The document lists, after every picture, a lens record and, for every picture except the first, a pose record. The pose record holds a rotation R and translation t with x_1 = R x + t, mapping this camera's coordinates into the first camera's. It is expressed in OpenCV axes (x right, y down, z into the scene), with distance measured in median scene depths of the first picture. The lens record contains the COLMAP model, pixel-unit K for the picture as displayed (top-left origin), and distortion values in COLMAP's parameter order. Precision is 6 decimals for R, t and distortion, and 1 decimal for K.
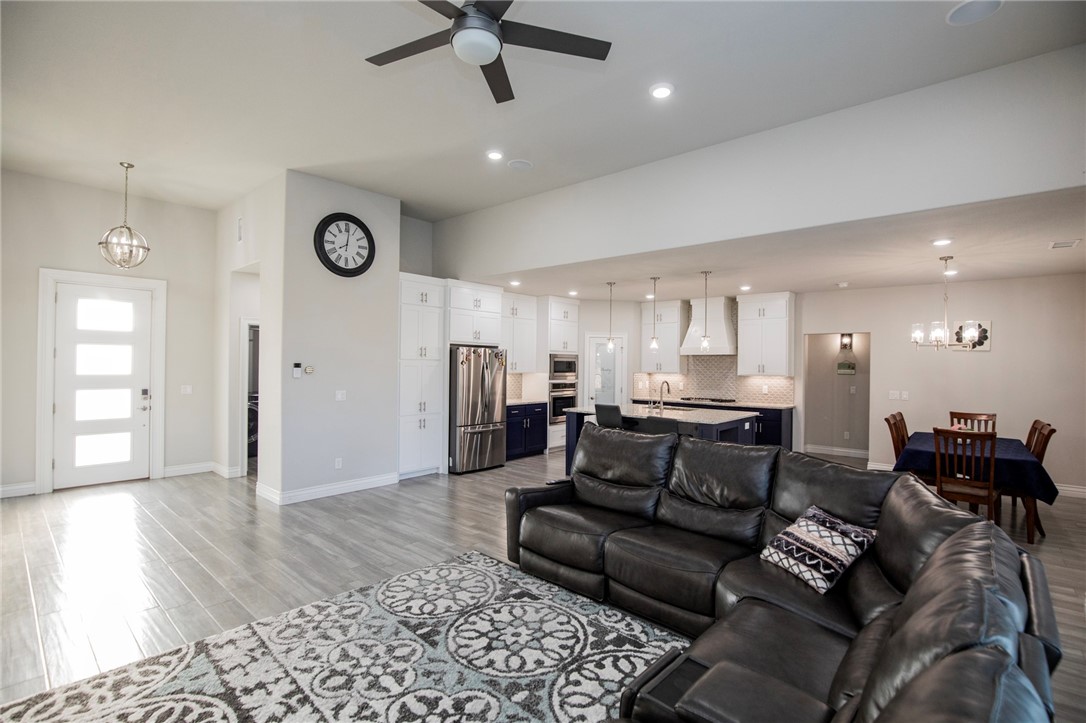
lens RADIAL K [[495.6, 0, 548.8], [0, 495.6, 359.9], [0, 0, 1]] dist [-0.038713, 0.009559]
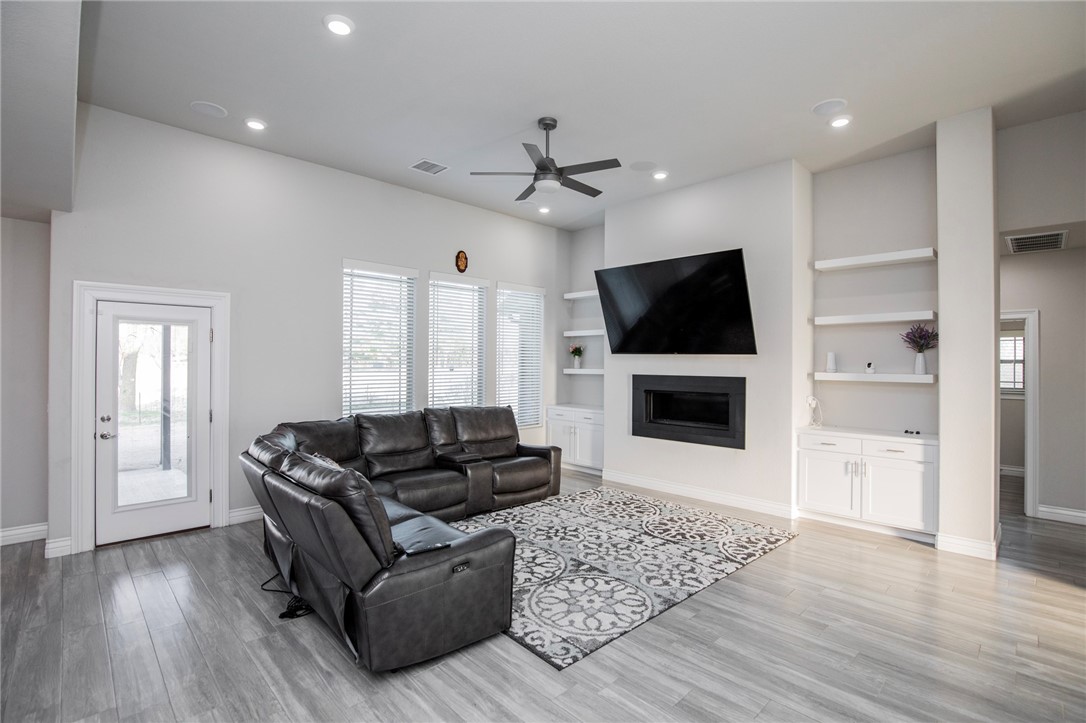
lens RADIAL K [[516.3, 0, 550.3], [0, 516.3, 361.5], [0, 0, 1]] dist [-0.018809, 0.000610]
pose [[-0.996773, -0.018938, 0.078009, -0.134635], [-0.019665, 0.999770, -0.008561, 0.010727], [-0.077829, -0.010068, -0.996916, 1.226014]]
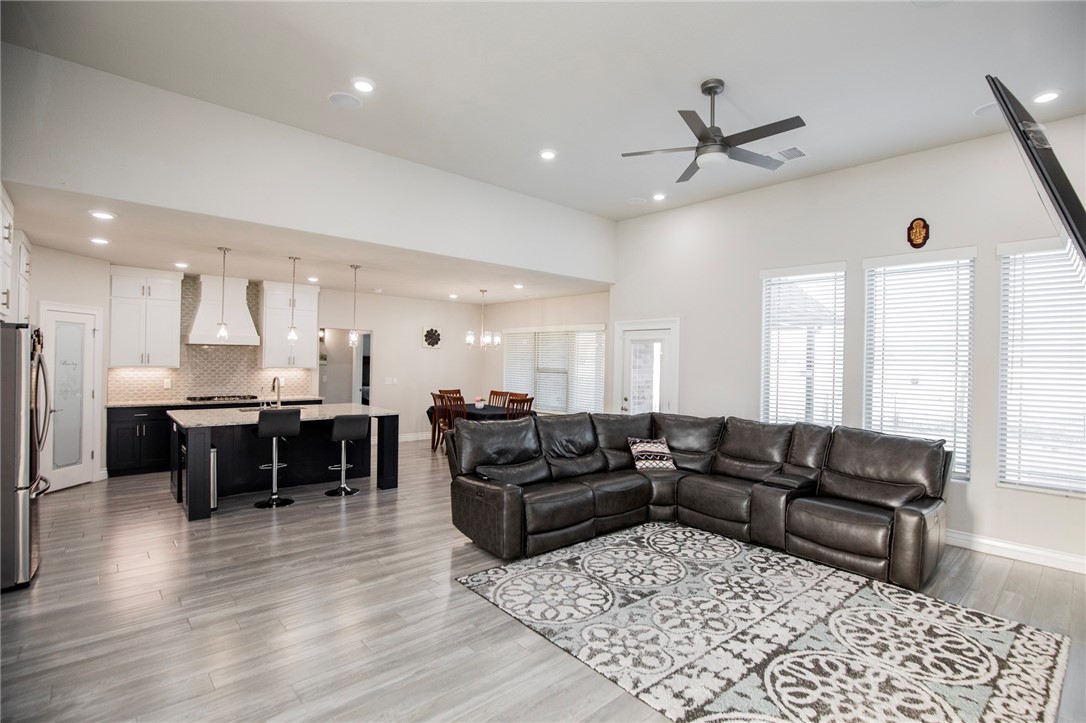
lens RADIAL K [[516.3, 0, 550.3], [0, 516.3, 361.5], [0, 0, 1]] dist [-0.018809, 0.000610]
pose [[0.125494, -0.012724, 0.992013, -0.771945], [-0.022659, 0.999620, 0.015688, -0.012591], [-0.991836, -0.024447, 0.125158, 0.547029]]
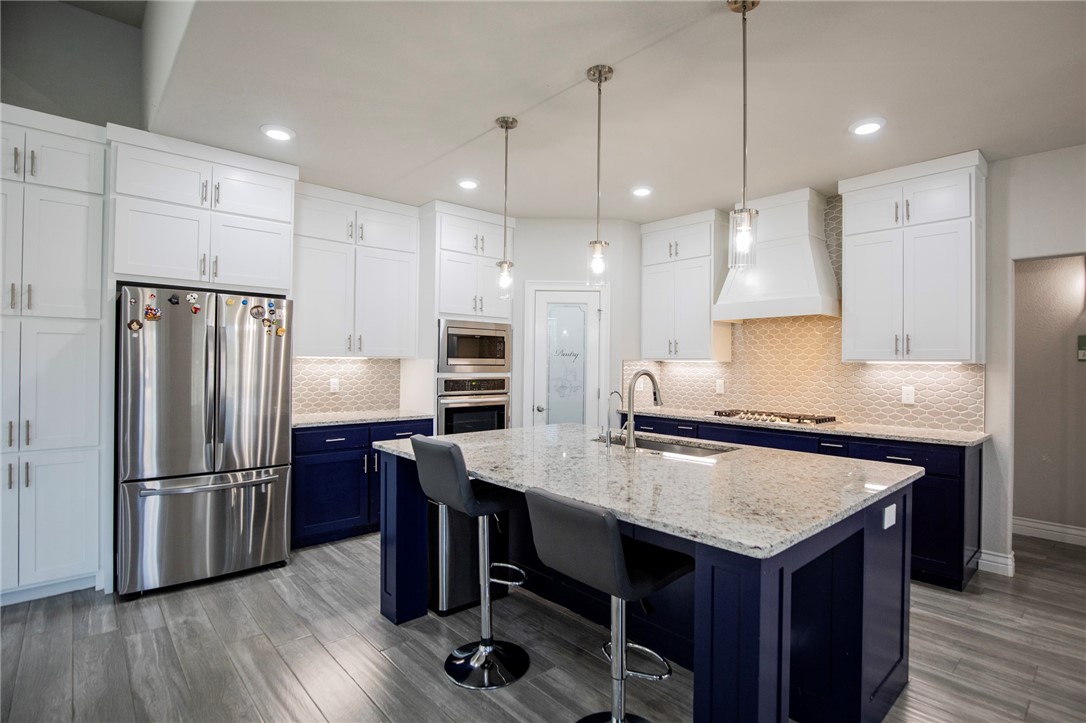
lens RADIAL K [[530.6, 0, 549.0], [0, 530.6, 360.2], [0, 0, 1]] dist [-0.022285, -0.000051]
pose [[0.993239, -0.002401, -0.116066, 0.276741], [0.002453, 0.999997, 0.000299, 0.045037], [0.116065, -0.000581, 0.993242, 0.782591]]
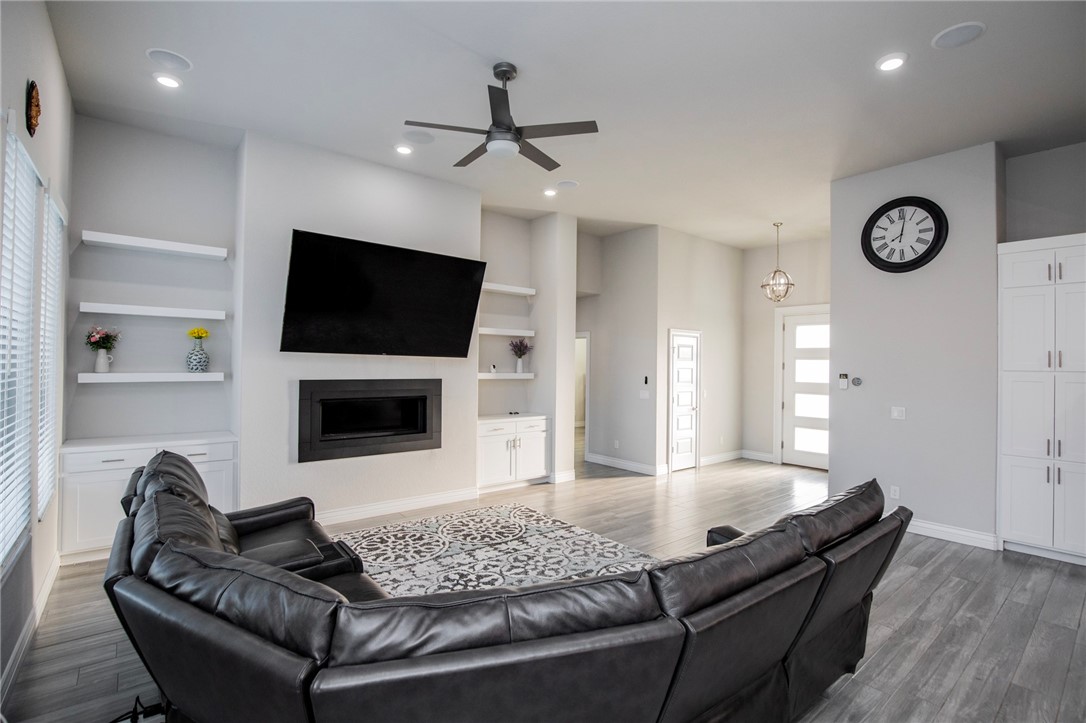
lens RADIAL K [[506.3, 0, 569.4], [0, 506.3, 359.3], [0, 0, 1]] dist [-0.021568, 0.000047]
pose [[-0.132990, -0.023489, -0.990839, 0.550773], [-0.010642, 0.999695, -0.022271, 0.005455], [0.991060, 0.007582, -0.133200, 0.594761]]
